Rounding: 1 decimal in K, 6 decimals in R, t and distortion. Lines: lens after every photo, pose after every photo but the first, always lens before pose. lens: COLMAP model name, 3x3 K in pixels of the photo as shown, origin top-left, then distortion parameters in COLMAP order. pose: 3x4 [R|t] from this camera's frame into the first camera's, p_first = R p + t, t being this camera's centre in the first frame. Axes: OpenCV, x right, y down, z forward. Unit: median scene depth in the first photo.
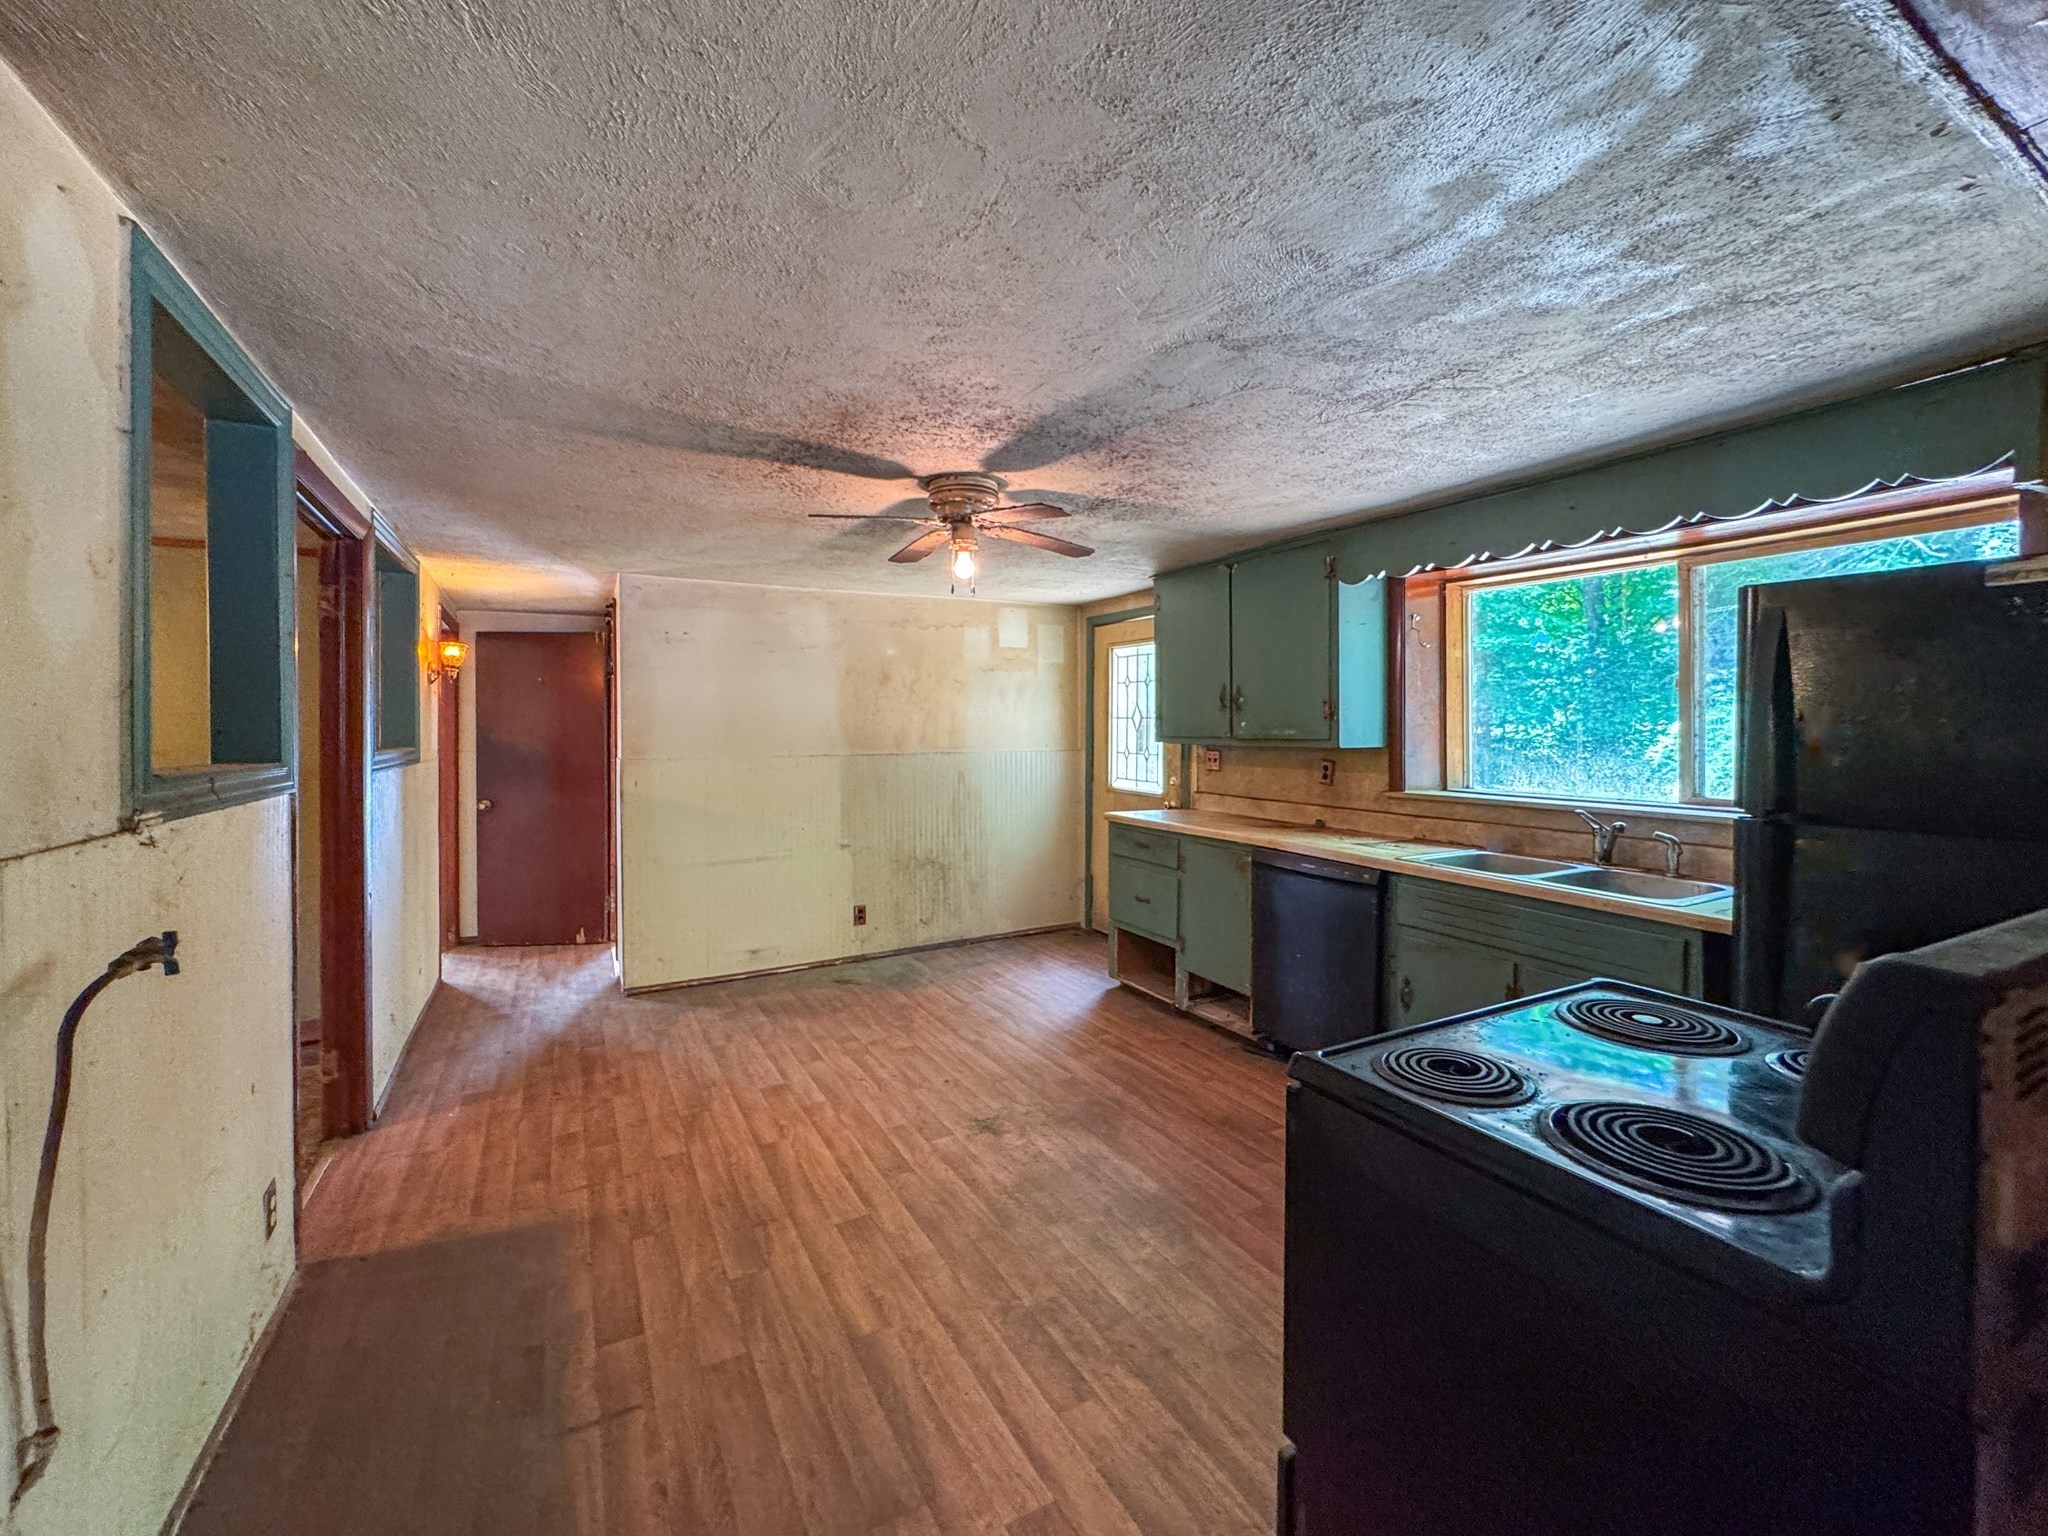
lens RADIAL K [[833.1, 0, 891.5], [0, 833.1, 732.7], [0, 0, 1]] dist [0.000209, 0.000039]
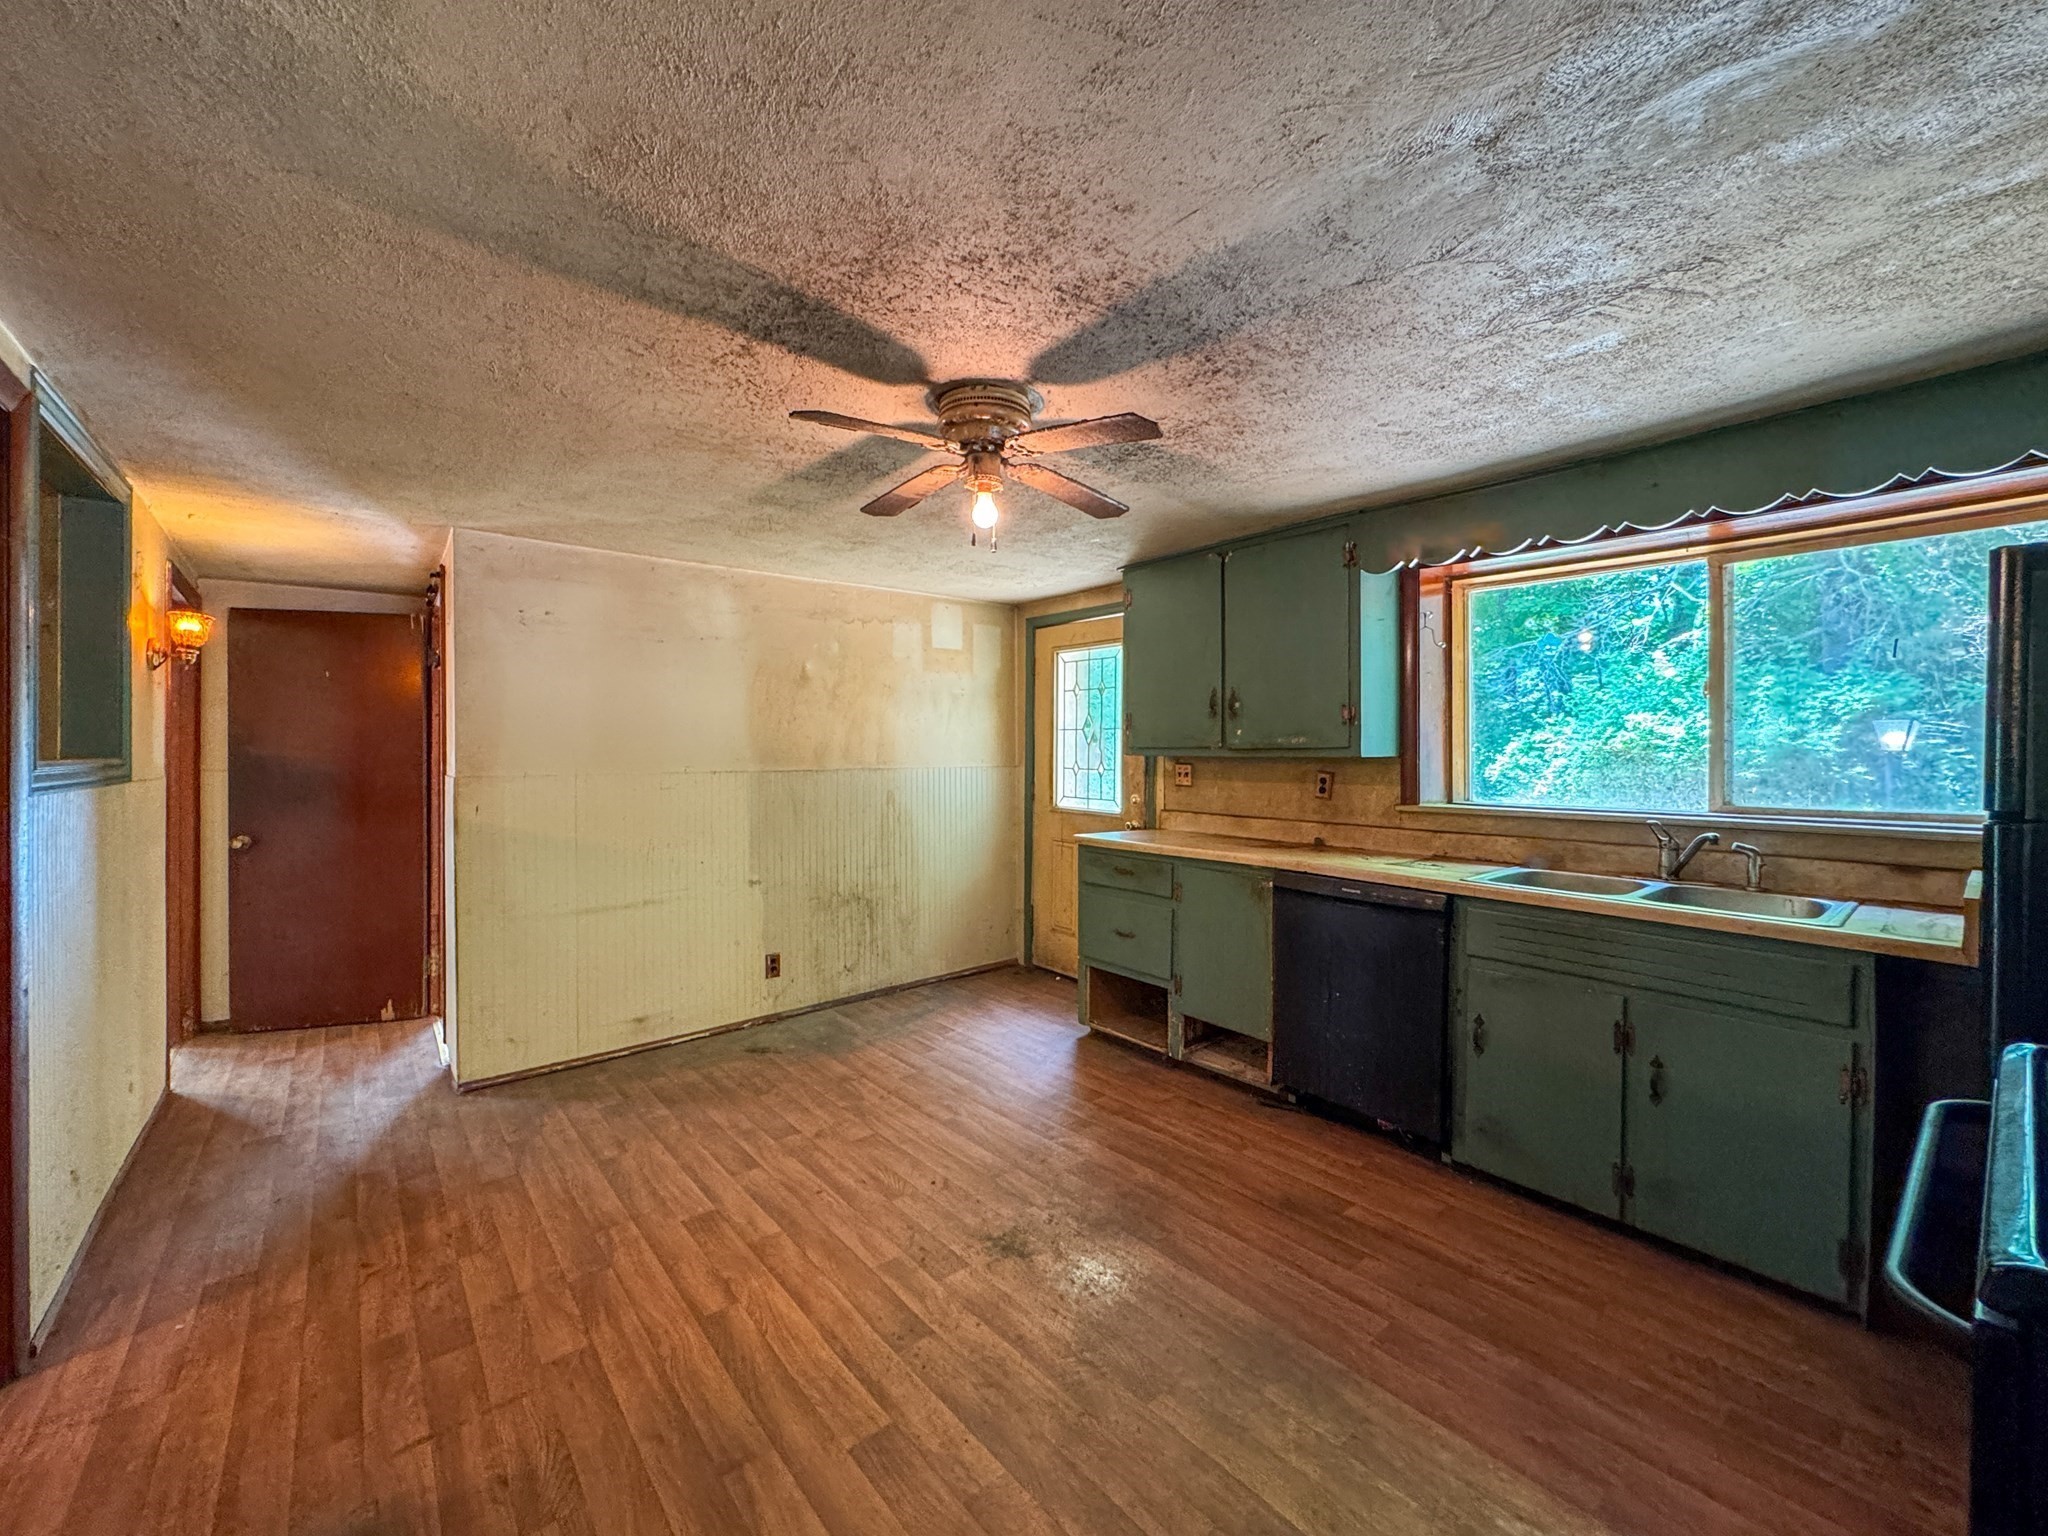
lens RADIAL K [[845.4, 0, 945.2], [0, 845.4, 755.7], [0, 0, 1]] dist [-0.001082, 0.000147]
pose [[0.971105, 0.002111, 0.238641, -0.100559], [-0.001588, 0.999996, -0.002384, 0.017987], [-0.238645, 0.001937, 0.971105, 0.202894]]
